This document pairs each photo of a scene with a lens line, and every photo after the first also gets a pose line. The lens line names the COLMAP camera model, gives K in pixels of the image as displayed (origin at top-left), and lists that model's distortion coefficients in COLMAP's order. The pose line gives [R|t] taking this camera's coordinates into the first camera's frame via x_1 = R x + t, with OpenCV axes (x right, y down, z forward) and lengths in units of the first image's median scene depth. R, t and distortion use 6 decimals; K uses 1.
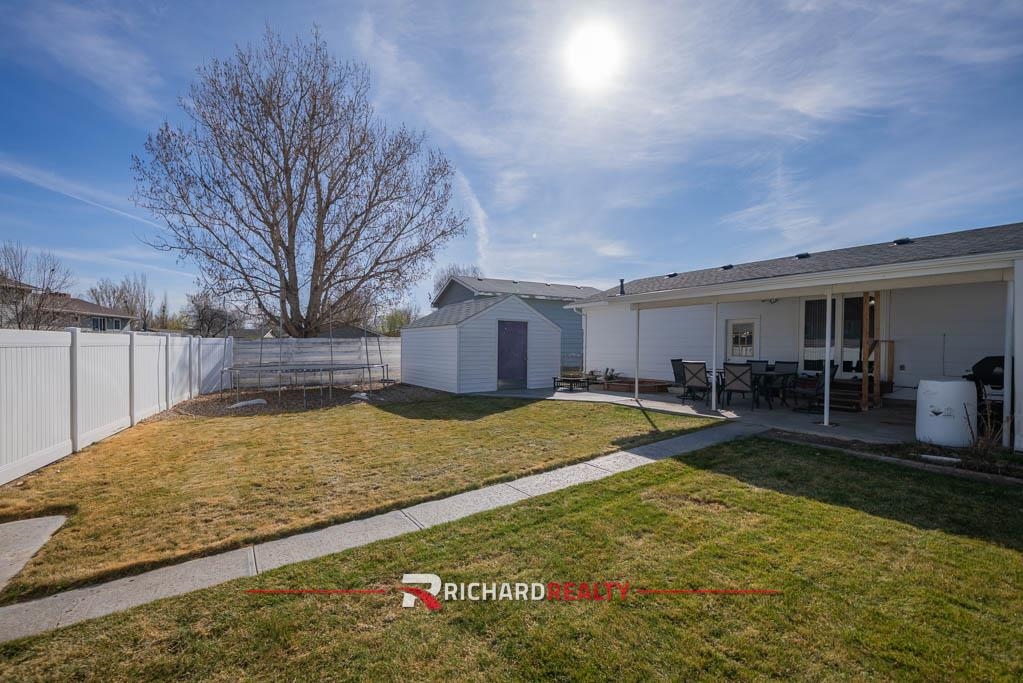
lens RADIAL K [[399.0, 0, 511.5], [0, 399.0, 341.5], [0, 0, 1]] dist [-0.000215, -0.000062]
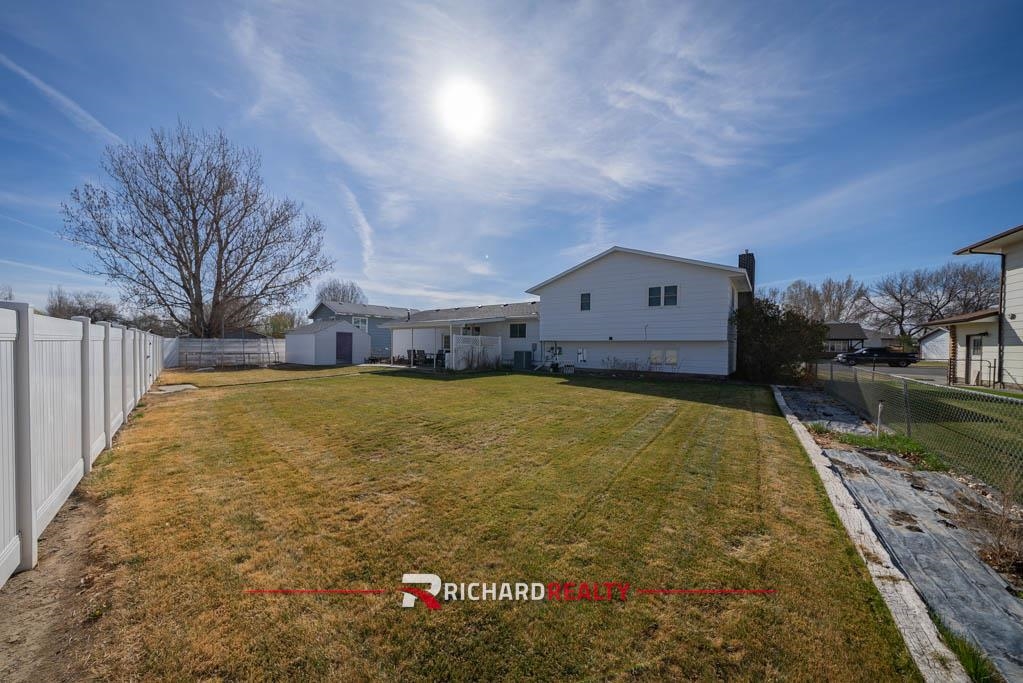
lens RADIAL K [[334.8, 0, 498.5], [0, 334.8, 345.4], [0, 0, 1]] dist [-0.000171, -0.000012]
pose [[0.955508, 0.007711, 0.294866, 0.036570], [-0.009967, 0.999931, 0.006146, 0.000183], [-0.294798, -0.008811, 0.955519, -0.133821]]
